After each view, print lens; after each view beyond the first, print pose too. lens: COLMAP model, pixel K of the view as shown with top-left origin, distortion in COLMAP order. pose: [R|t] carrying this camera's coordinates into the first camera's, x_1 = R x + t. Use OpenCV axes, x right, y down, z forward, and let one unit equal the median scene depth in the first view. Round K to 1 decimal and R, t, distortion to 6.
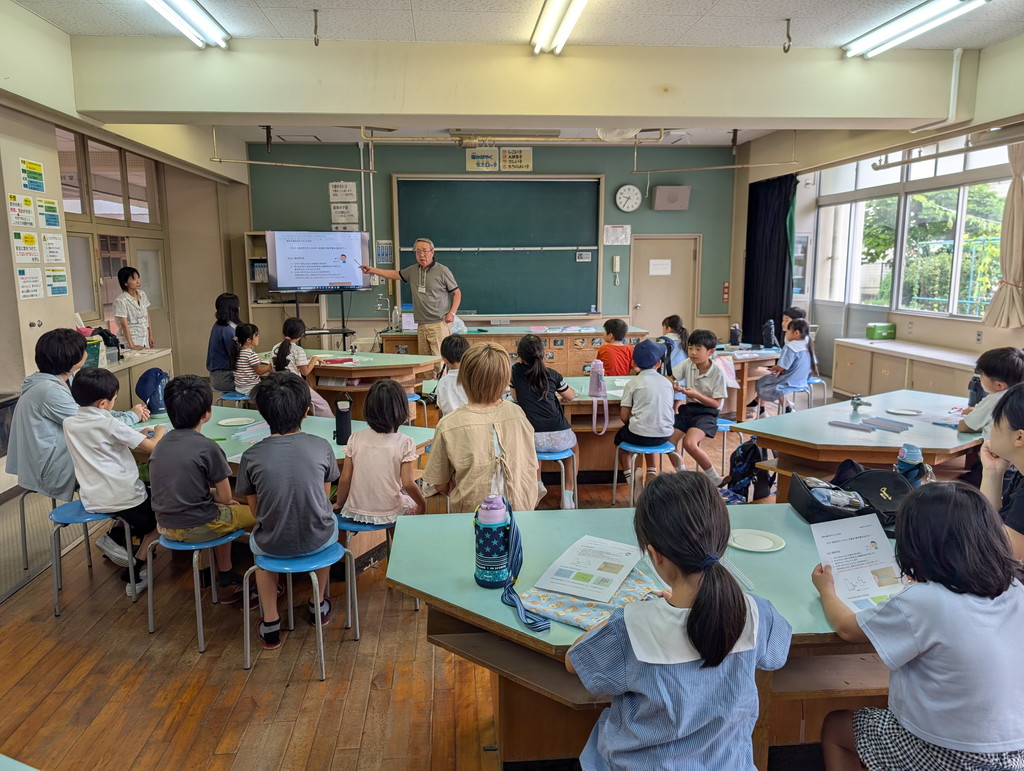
lens RADIAL K [[745.3, 0, 515.3], [0, 745.3, 380.3], [0, 0, 1]] dist [0.000172, -0.004314]
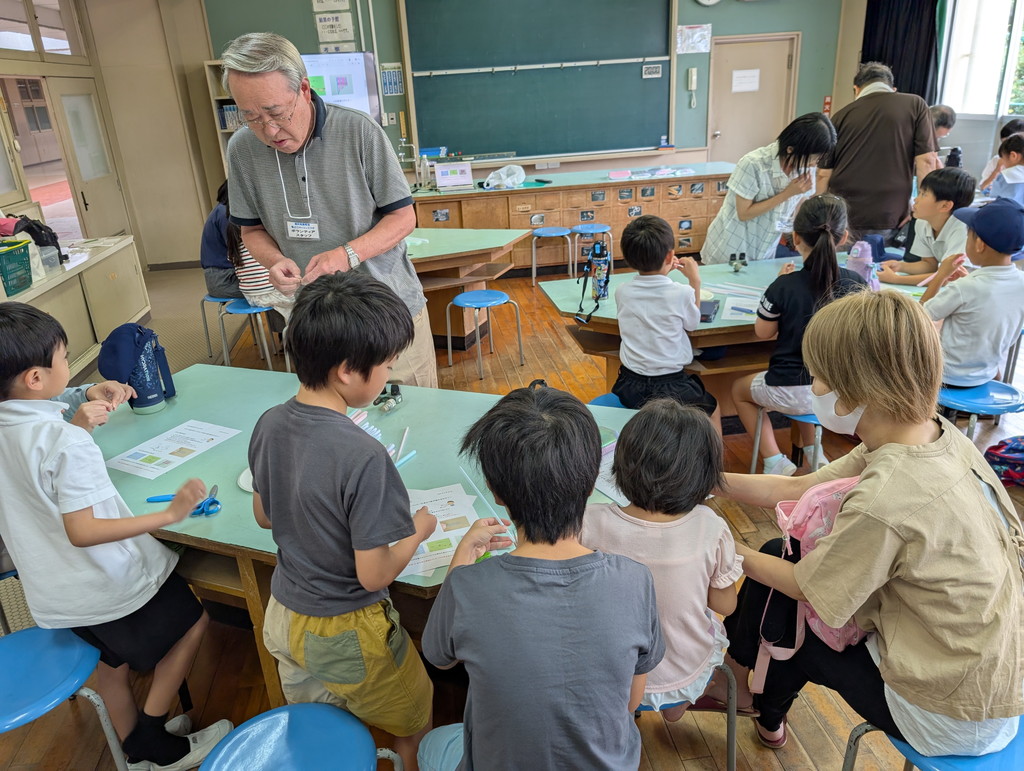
lens RADIAL K [[745.3, 0, 508.9], [0, 745.3, 370.2], [0, 0, 1]] dist [0.000172, -0.004314]
pose [[0.997502, -0.066182, 0.024692, -0.097517], [0.059684, 0.976615, 0.206547, -0.033615], [-0.037784, -0.204557, 0.978125, 0.197917]]
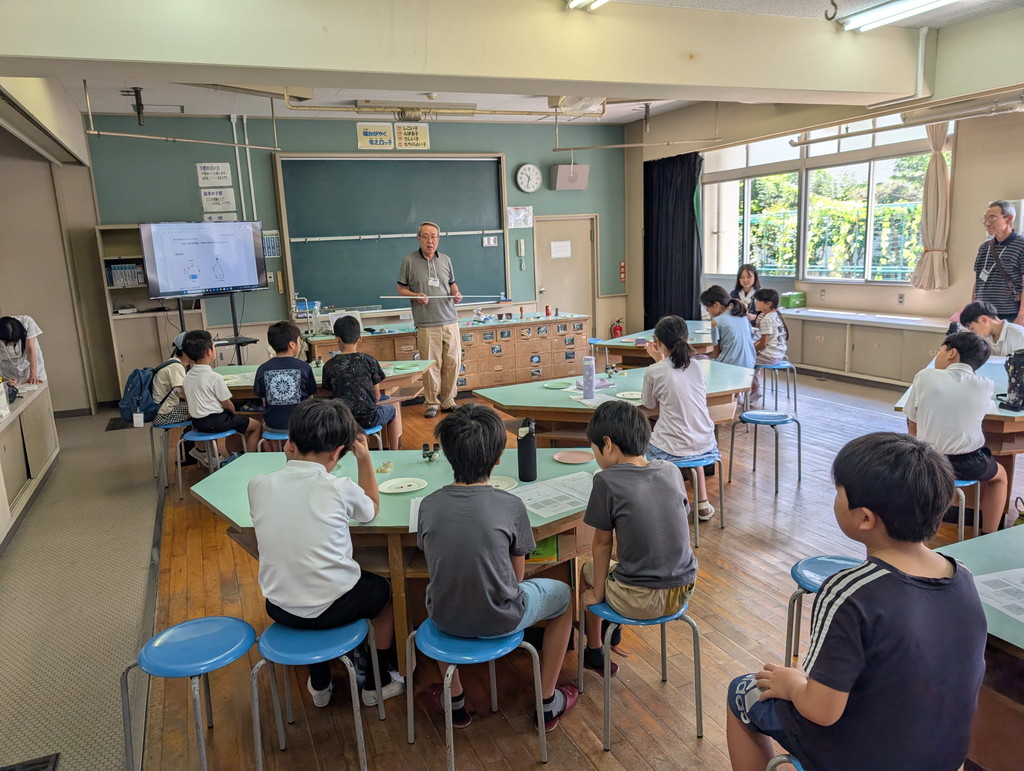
lens RADIAL K [[745.3, 0, 509.0], [0, 745.3, 390.2], [0, 0, 1]] dist [0.000172, -0.004314]
pose [[0.947699, -0.098596, 0.303554, -0.196000], [0.089416, 0.995021, 0.044029, -0.018360], [-0.306383, -0.014584, 0.951796, 0.096019]]
